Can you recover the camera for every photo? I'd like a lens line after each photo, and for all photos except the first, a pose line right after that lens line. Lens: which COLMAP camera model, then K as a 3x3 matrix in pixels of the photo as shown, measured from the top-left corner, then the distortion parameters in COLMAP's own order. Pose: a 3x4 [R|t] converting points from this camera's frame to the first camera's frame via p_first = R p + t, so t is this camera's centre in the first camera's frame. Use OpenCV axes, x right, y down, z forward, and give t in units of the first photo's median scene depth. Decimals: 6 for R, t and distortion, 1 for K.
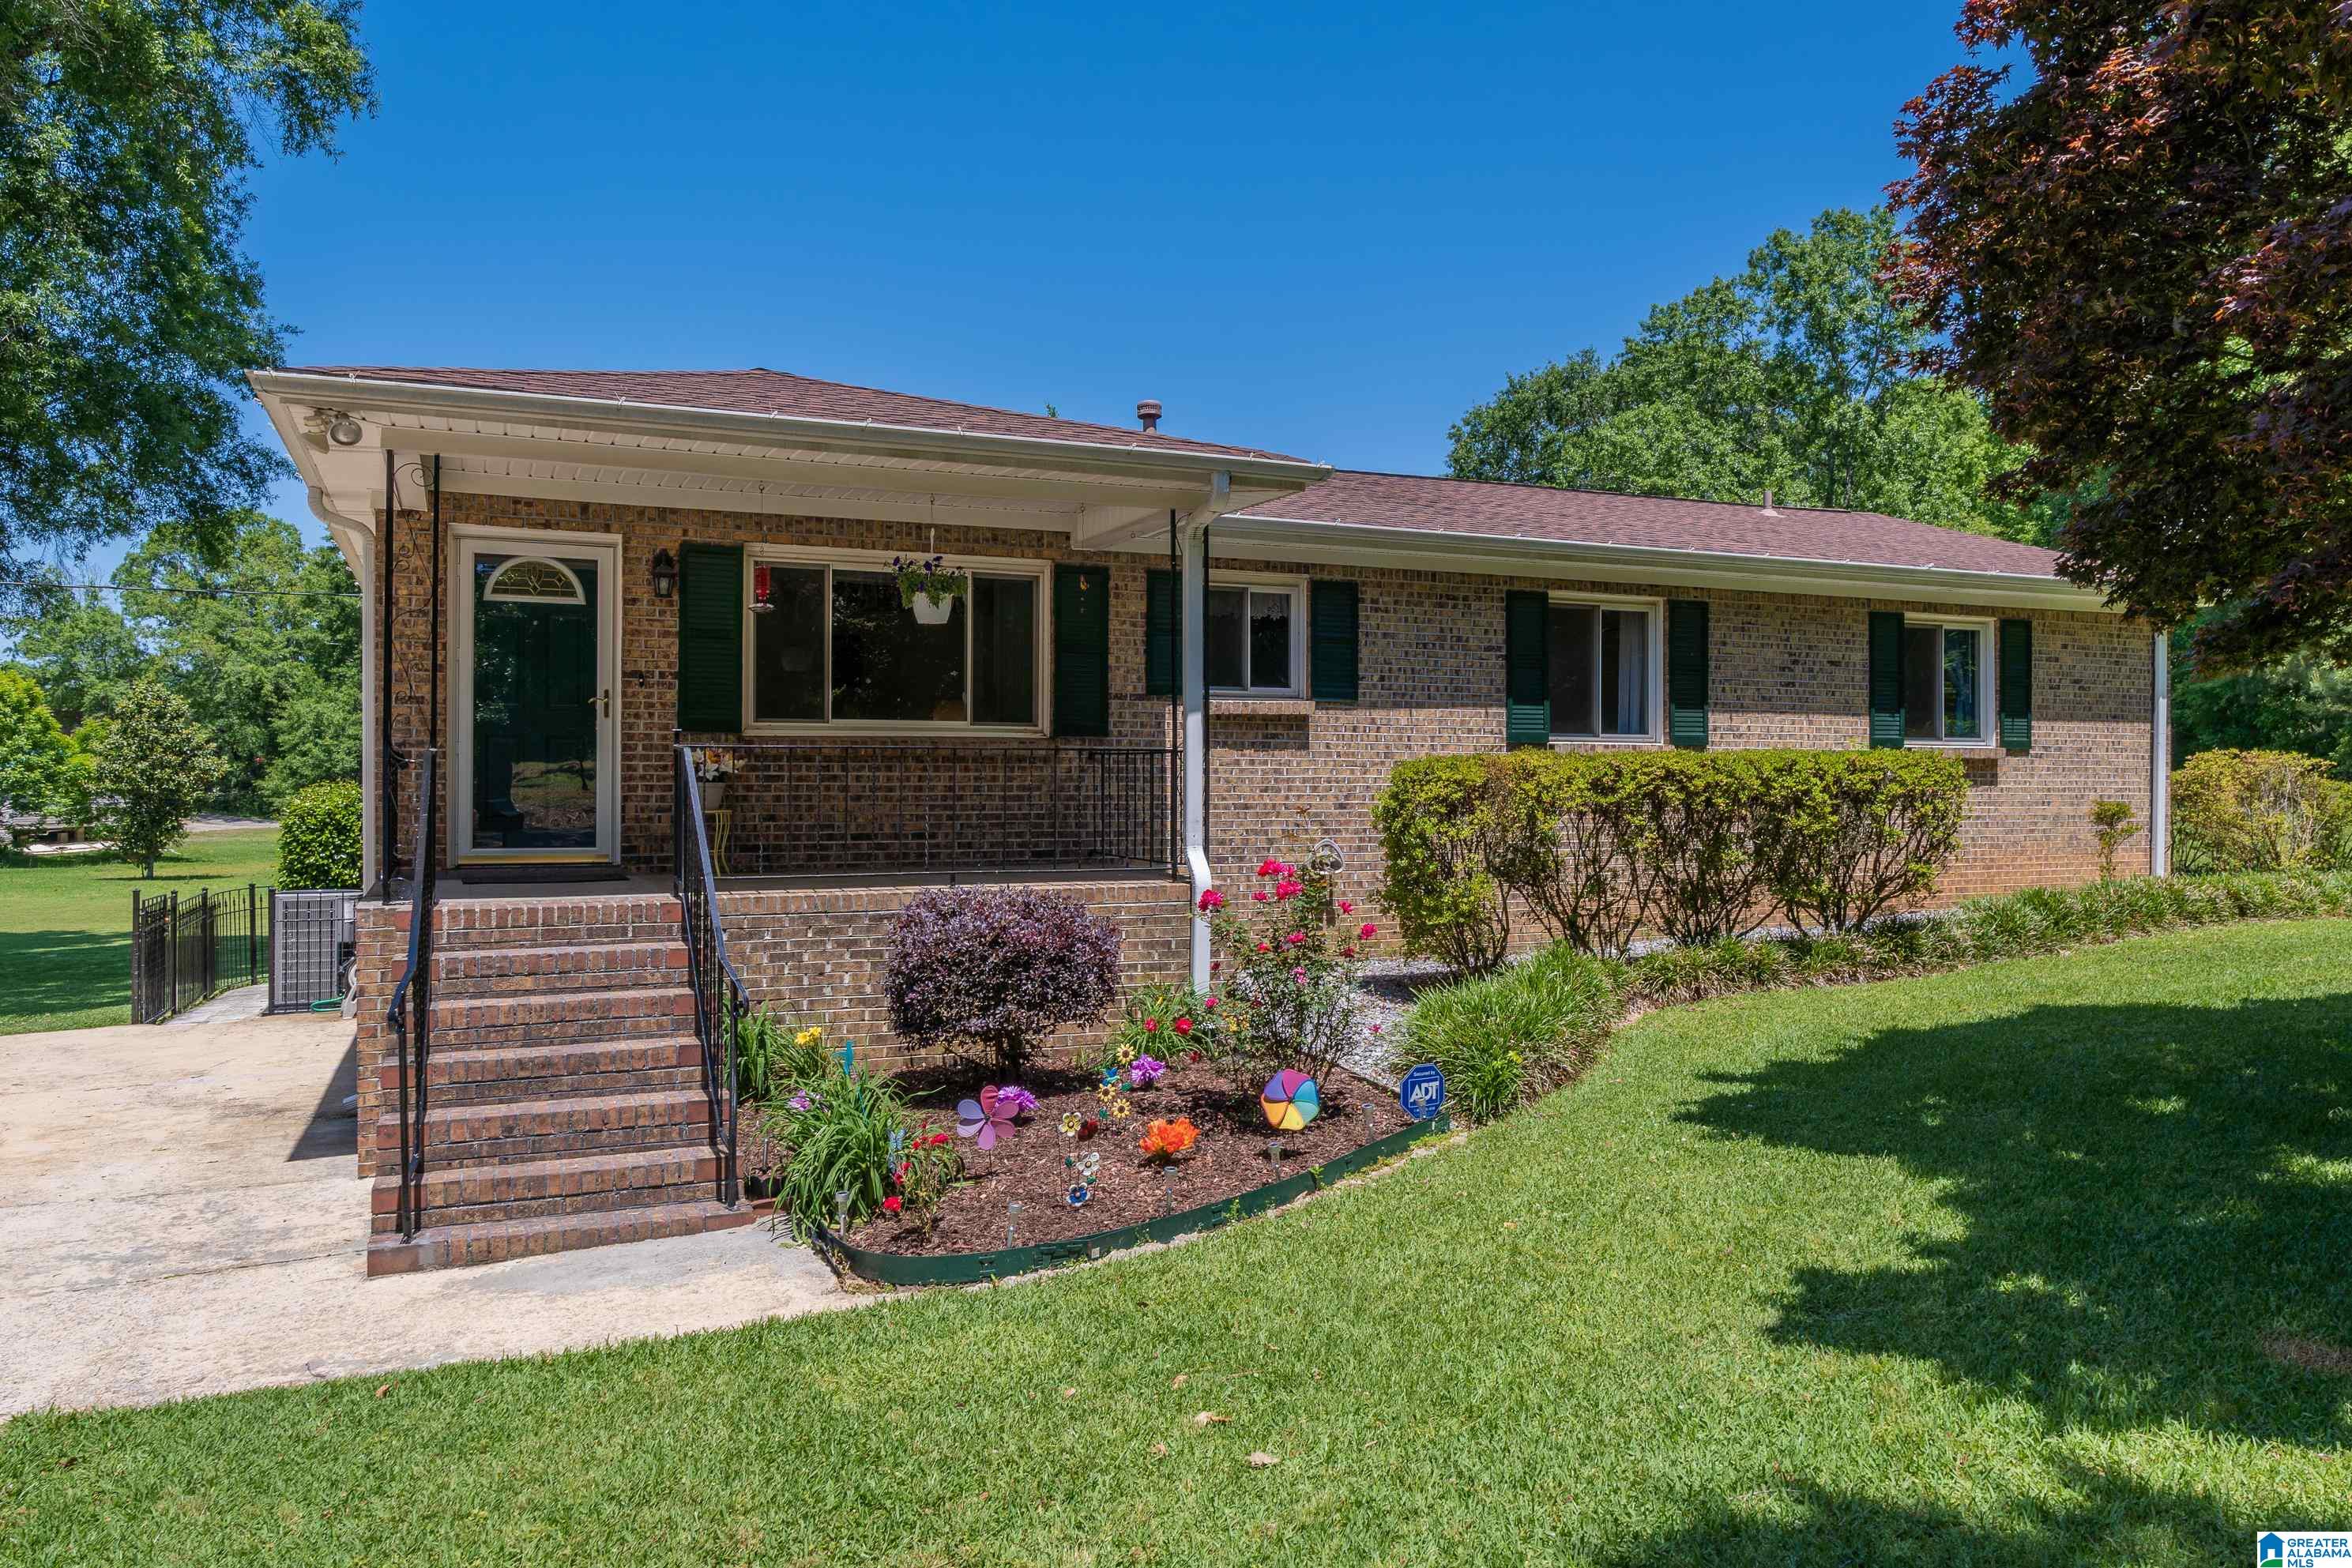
lens RADIAL K [[1479.7, 0, 1199.6], [0, 1479.7, 775.7], [0, 0, 1]] dist [-0.011107, 0.000799]
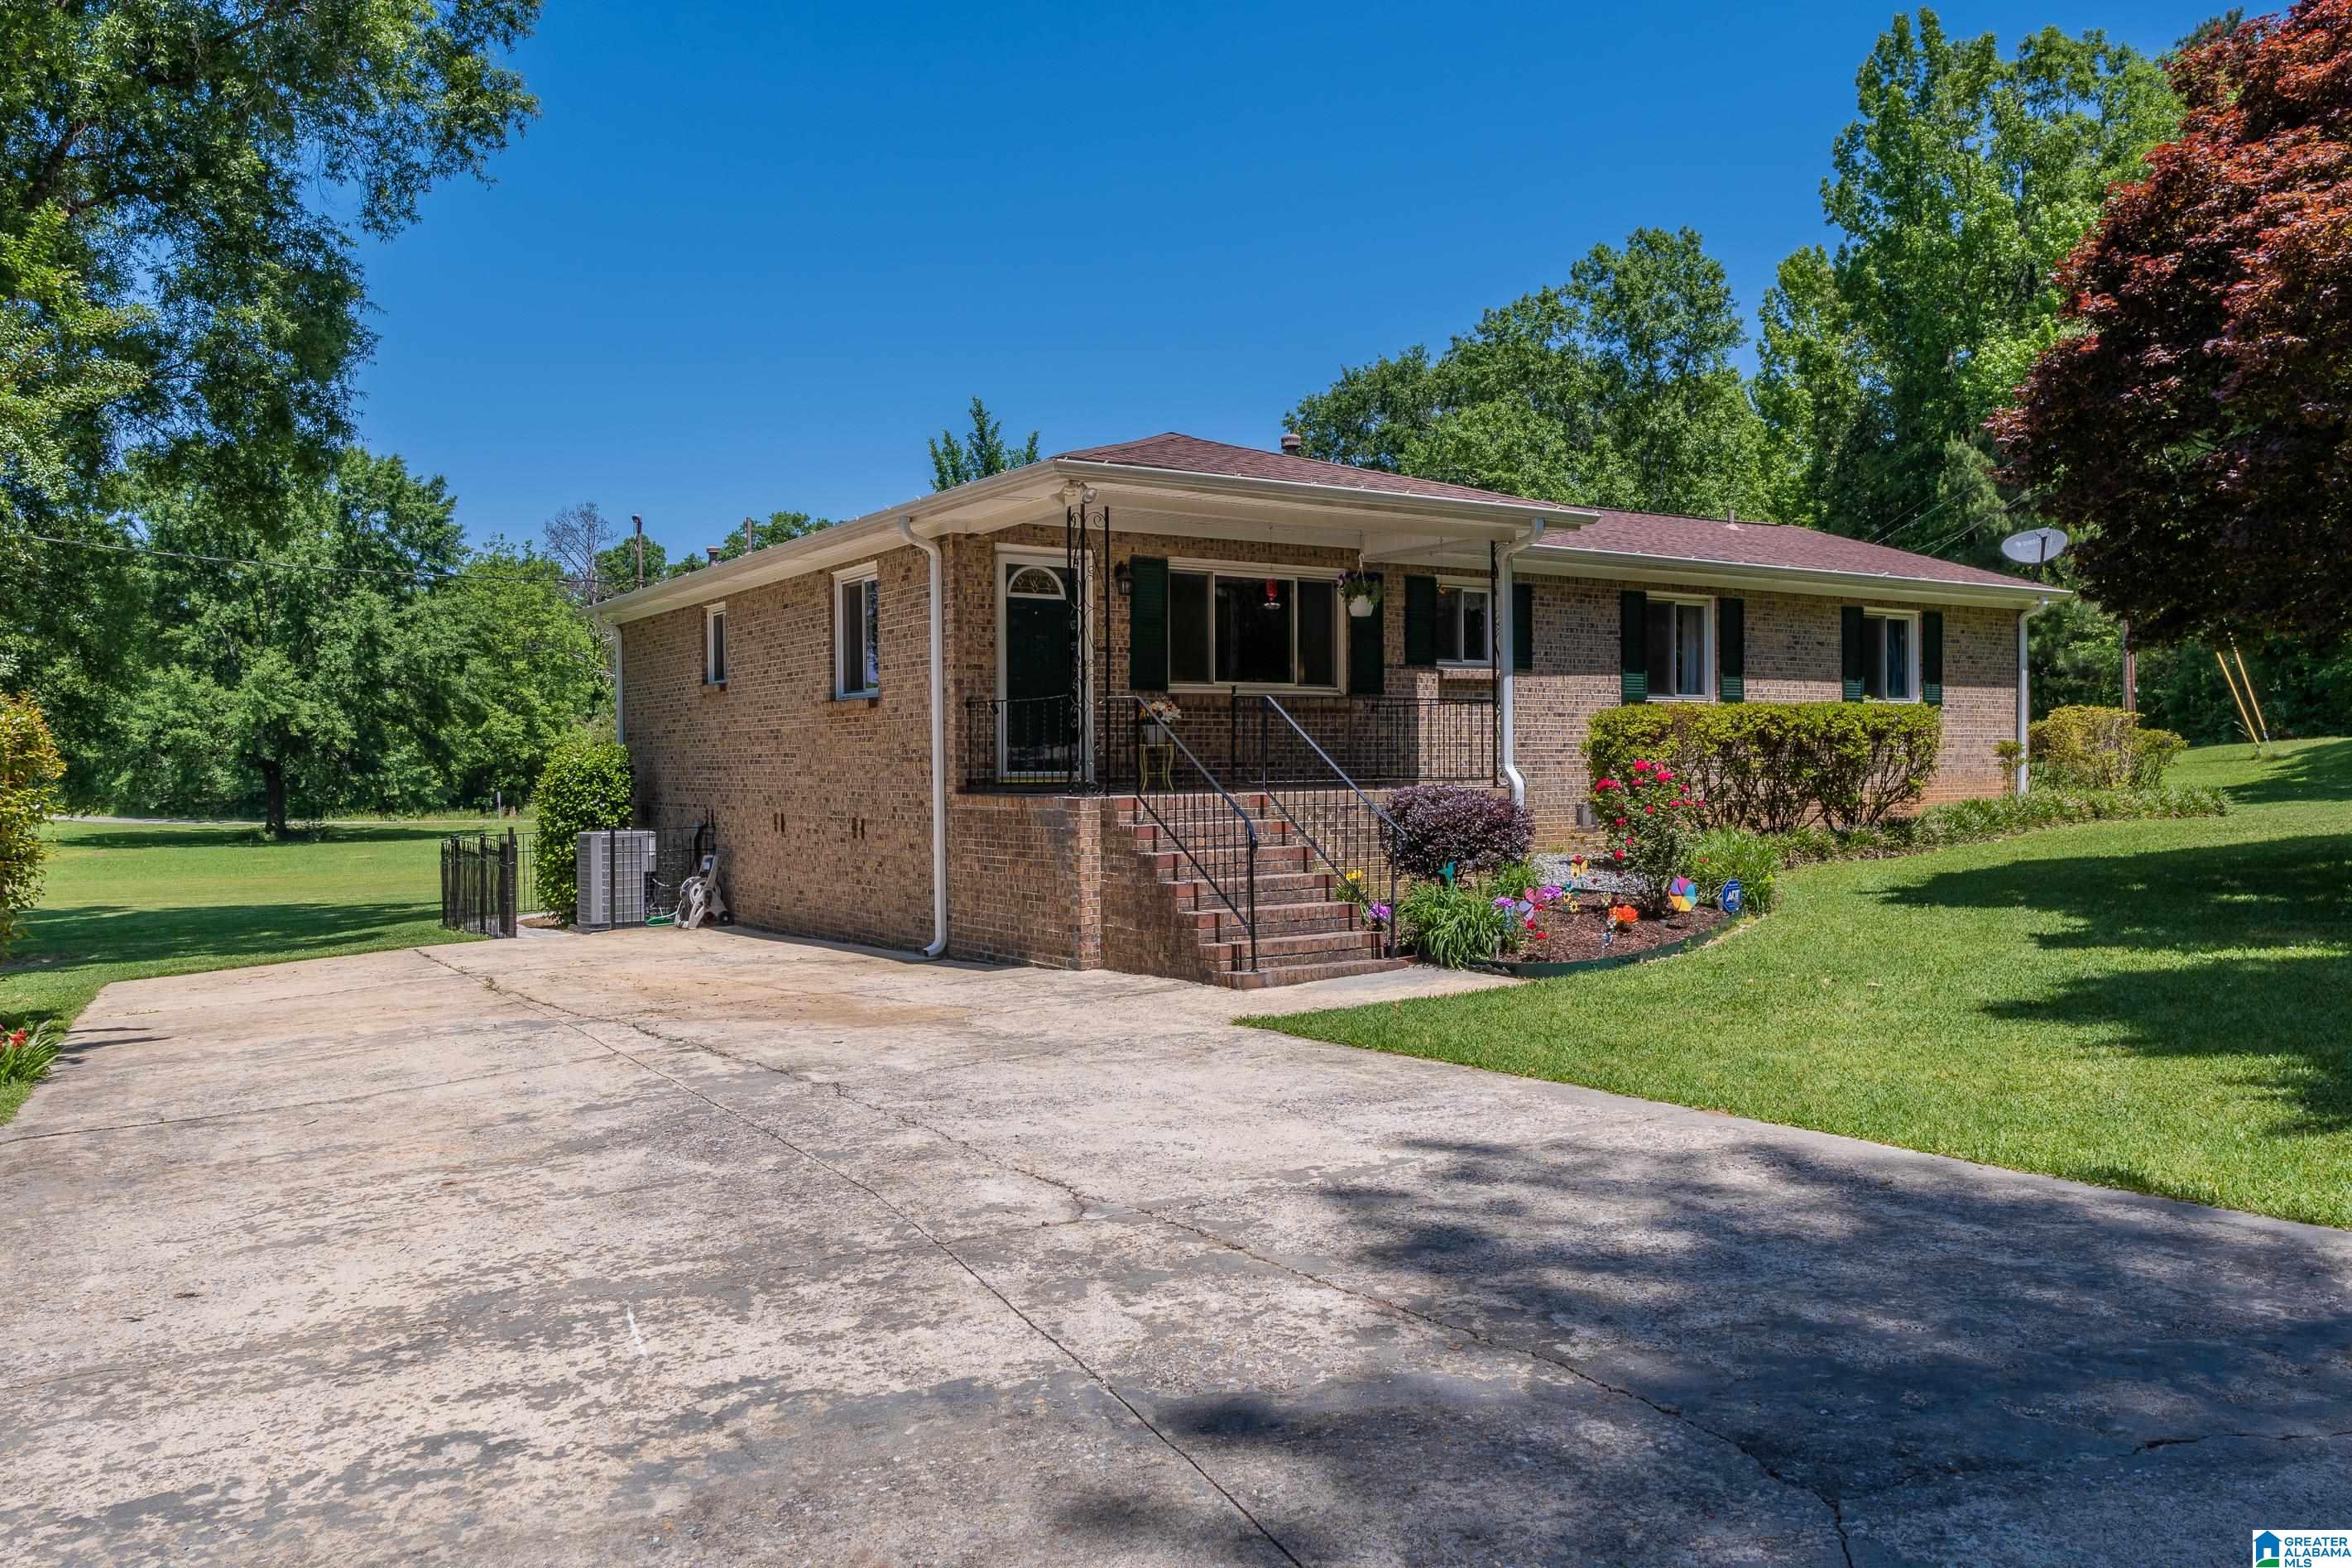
lens RADIAL K [[1479.7, 0, 1199.6], [0, 1479.7, 775.7], [0, 0, 1]] dist [-0.011107, 0.000799]
pose [[0.990518, -0.009429, 0.137059, -0.354862], [0.007348, 0.999850, 0.015676, 0.022714], [-0.137187, -0.014520, 0.990439, -0.308731]]
